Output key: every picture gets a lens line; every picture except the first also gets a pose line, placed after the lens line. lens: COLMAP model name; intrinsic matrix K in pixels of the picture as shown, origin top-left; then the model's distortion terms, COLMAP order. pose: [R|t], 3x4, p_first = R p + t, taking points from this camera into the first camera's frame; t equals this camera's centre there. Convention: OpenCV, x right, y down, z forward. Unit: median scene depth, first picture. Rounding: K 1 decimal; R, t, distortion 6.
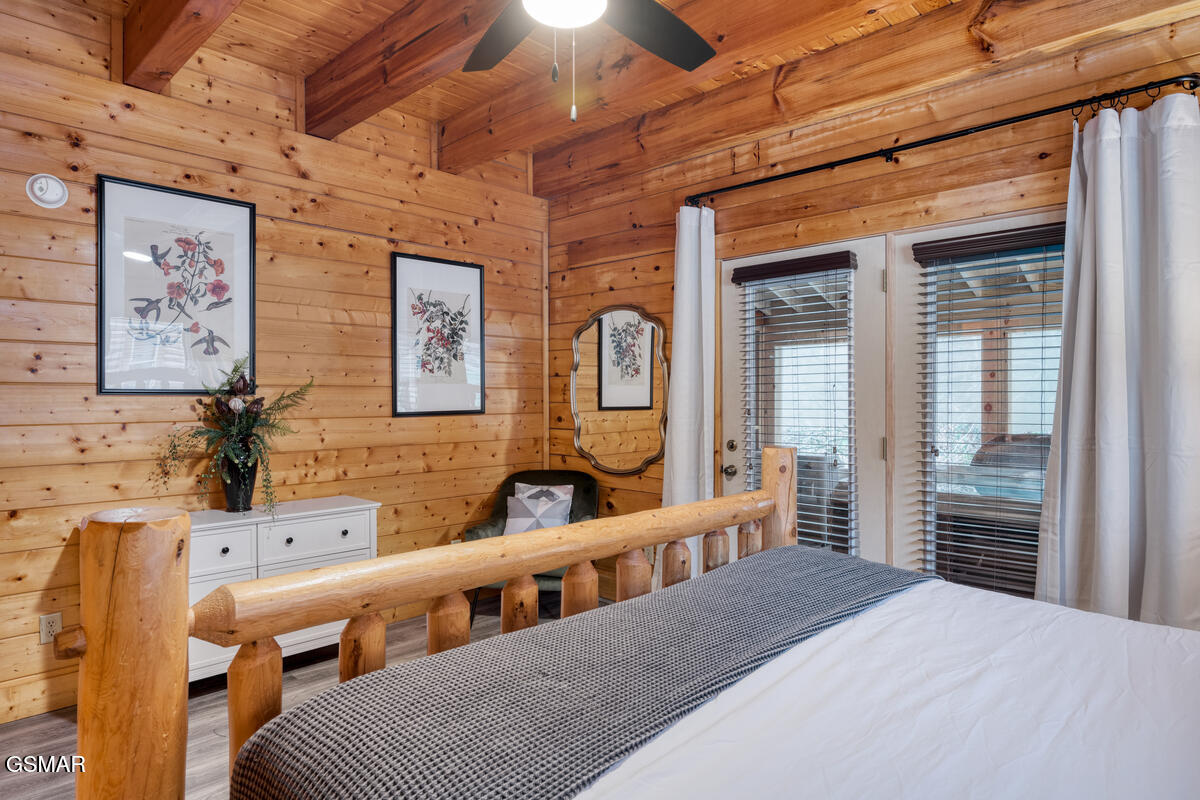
lens RADIAL K [[707.2, 0, 599.3], [0, 707.2, 397.5], [0, 0, 1]] dist [-0.003683, -0.000285]
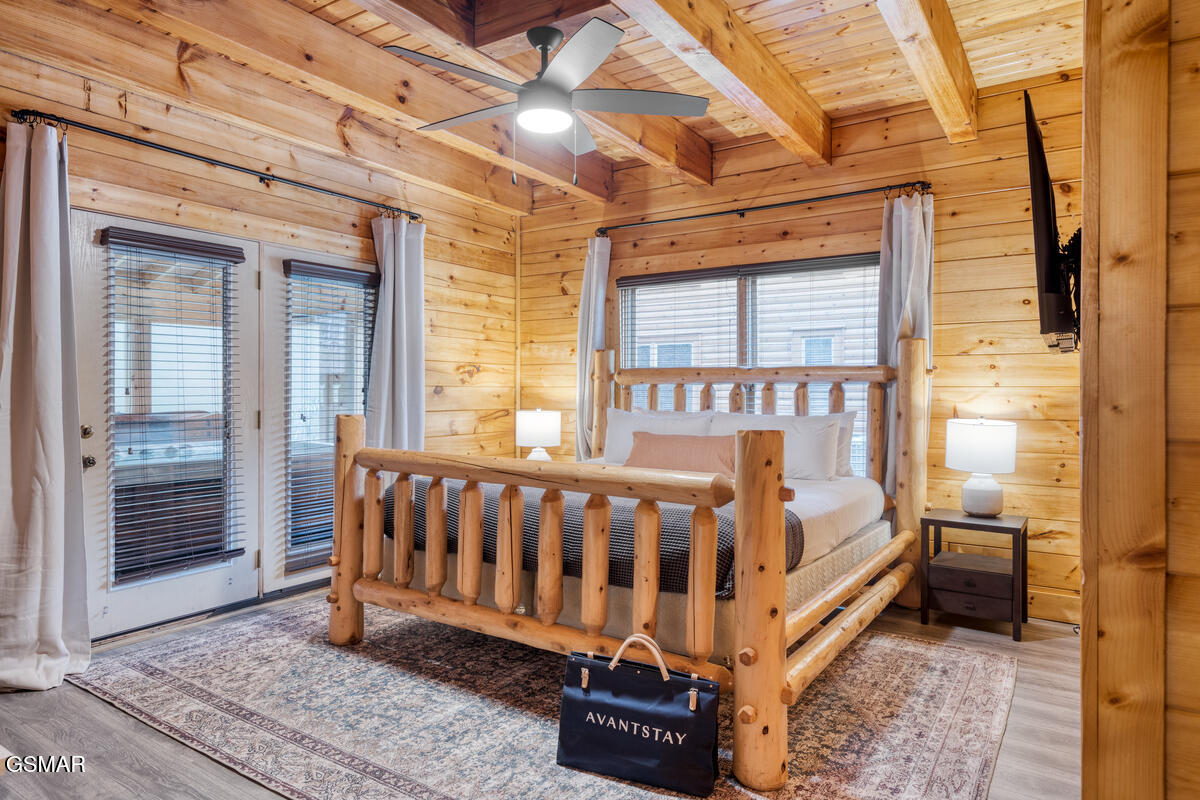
lens RADIAL K [[696.0, 0, 601.0], [0, 696.0, 391.8], [0, 0, 1]] dist [-0.006713, 0.001083]
pose [[-0.181634, -0.011202, 0.983302, -0.859674], [-0.006536, 0.999927, 0.010184, 0.008501], [-0.983344, -0.004577, -0.181694, 0.632433]]
